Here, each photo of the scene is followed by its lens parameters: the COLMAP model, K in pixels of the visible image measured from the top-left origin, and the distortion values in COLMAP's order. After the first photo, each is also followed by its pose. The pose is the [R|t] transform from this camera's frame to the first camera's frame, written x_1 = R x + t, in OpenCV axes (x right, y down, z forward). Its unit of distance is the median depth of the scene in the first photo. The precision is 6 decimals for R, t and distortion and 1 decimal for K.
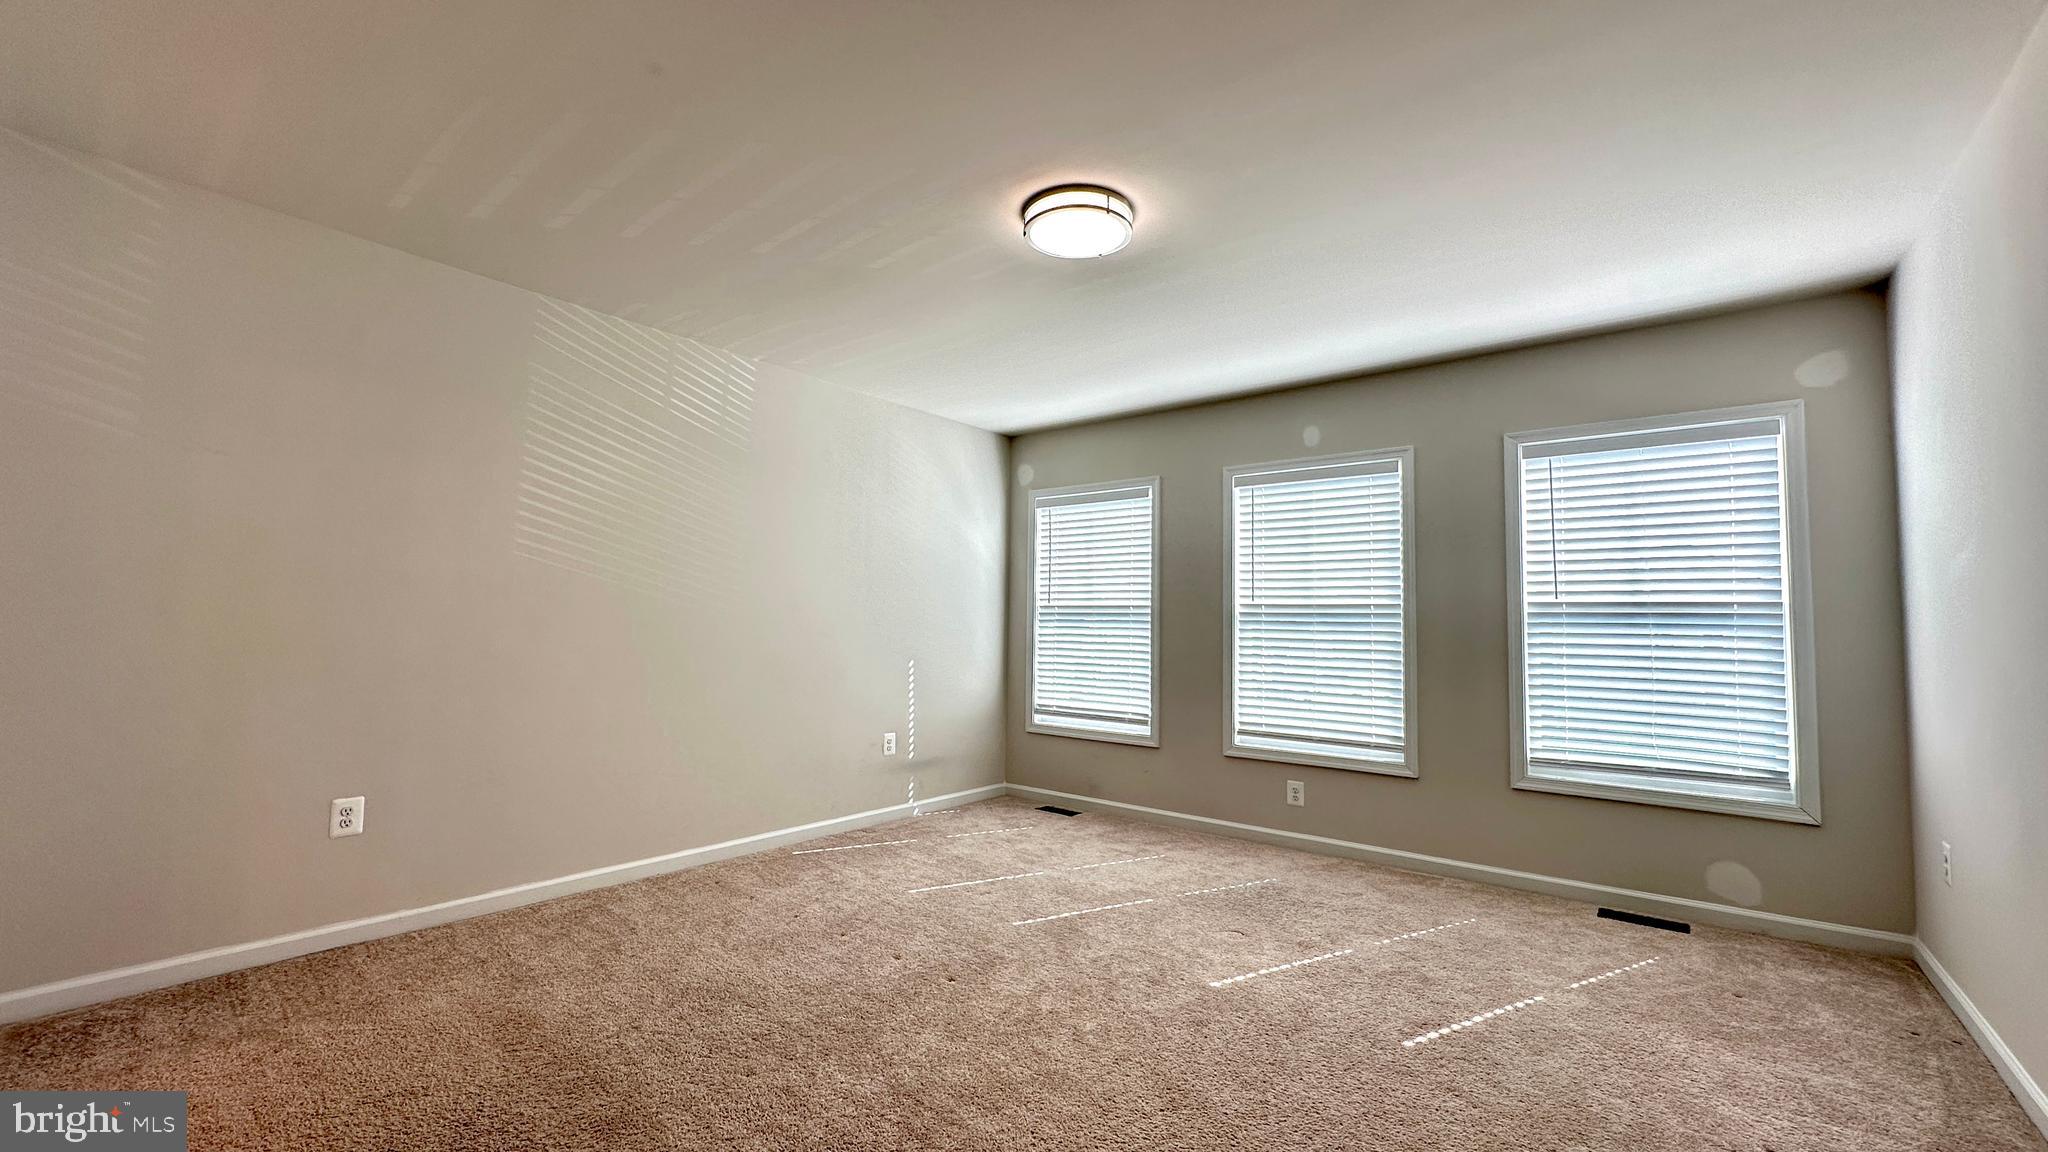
lens RADIAL K [[862.8, 0, 1022.7], [0, 862.8, 568.6], [0, 0, 1]] dist [-0.001387, 0.000082]
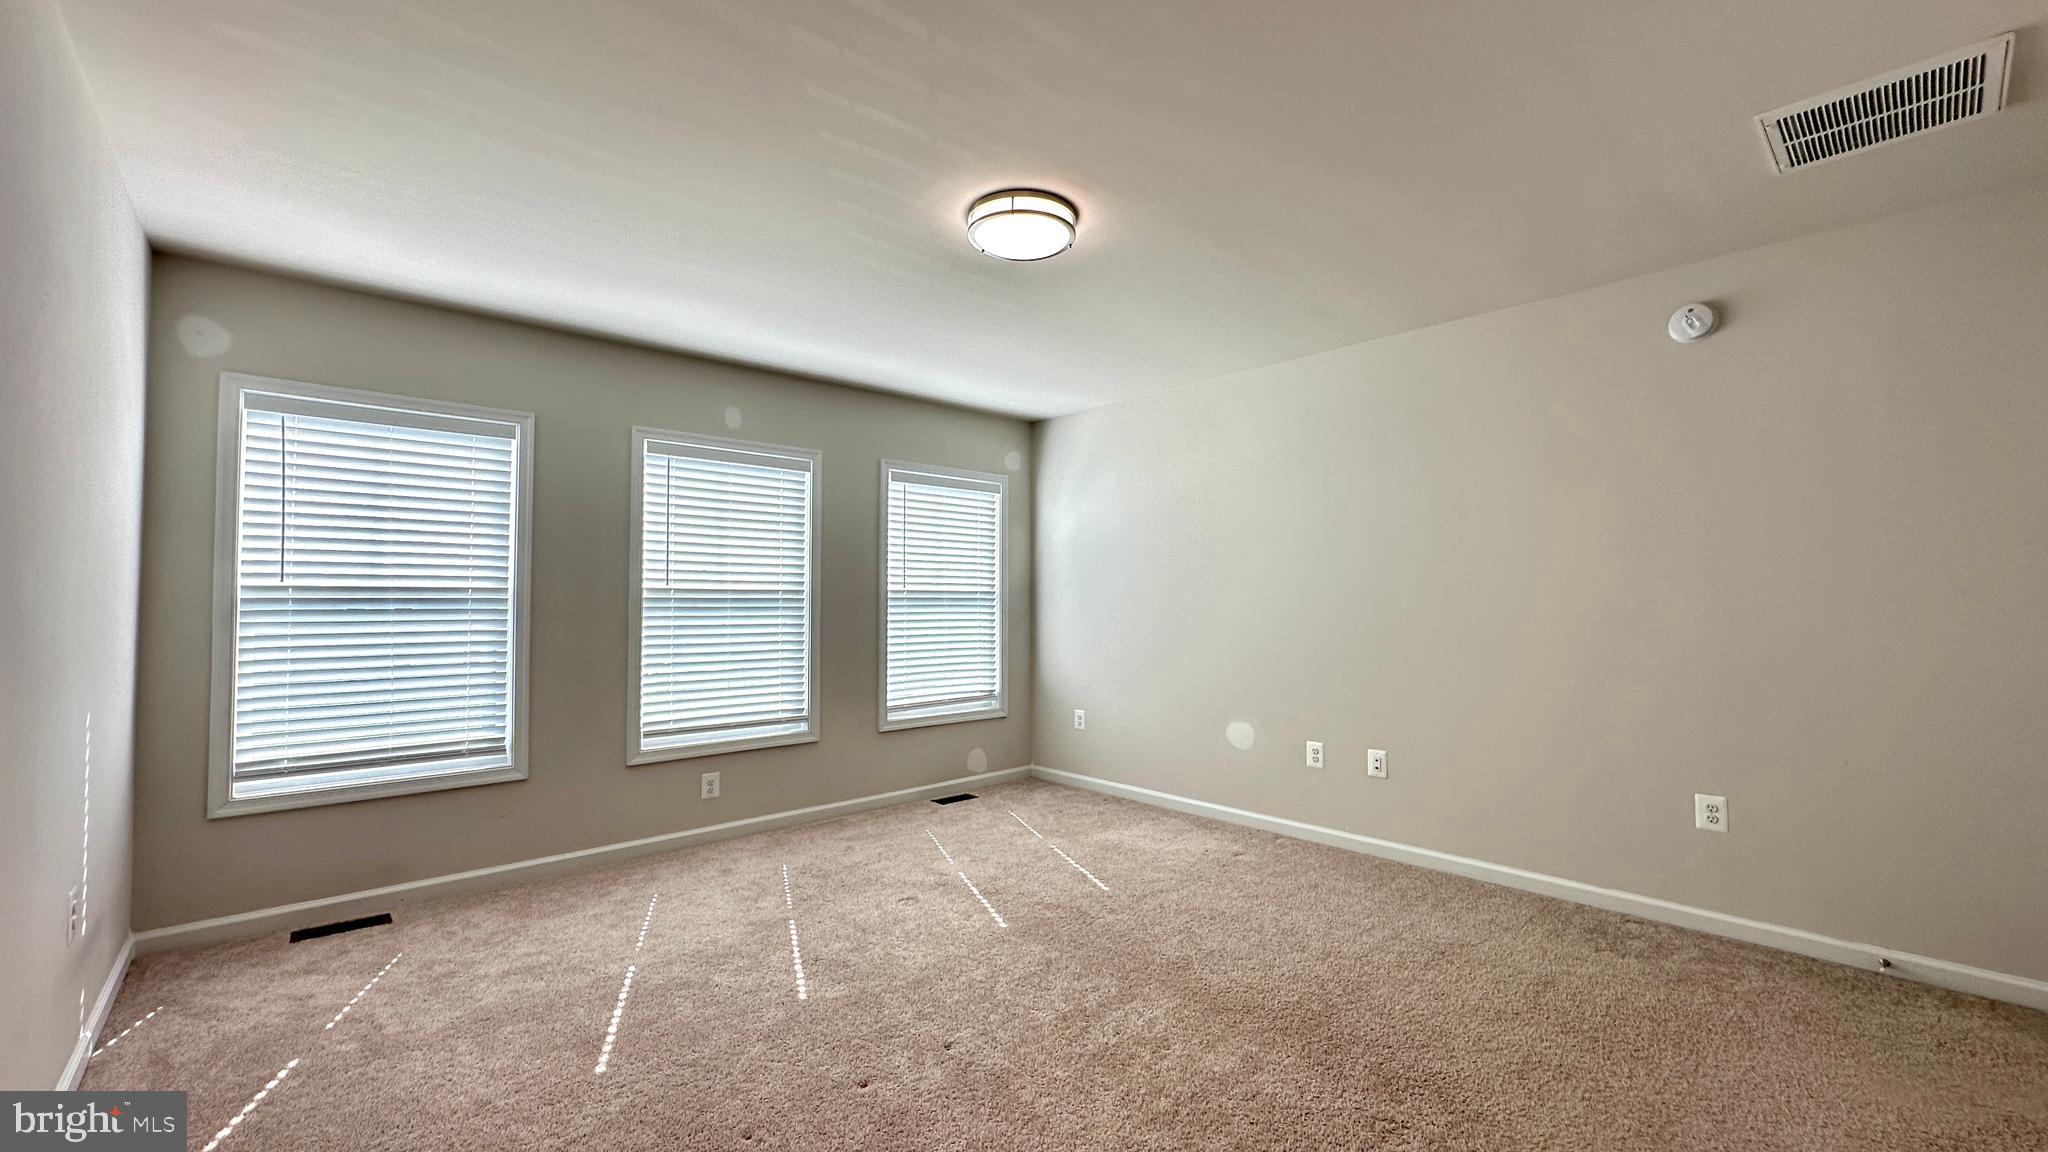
lens RADIAL K [[809.5, 0, 1027.0], [0, 809.5, 576.4], [0, 0, 1]] dist [-0.000888, 0.000602]
pose [[0.135276, 0.024887, 0.990495, -0.537813], [-0.049890, 0.998587, -0.018277, 0.027169], [-0.989551, -0.046943, 0.136326, 0.545065]]
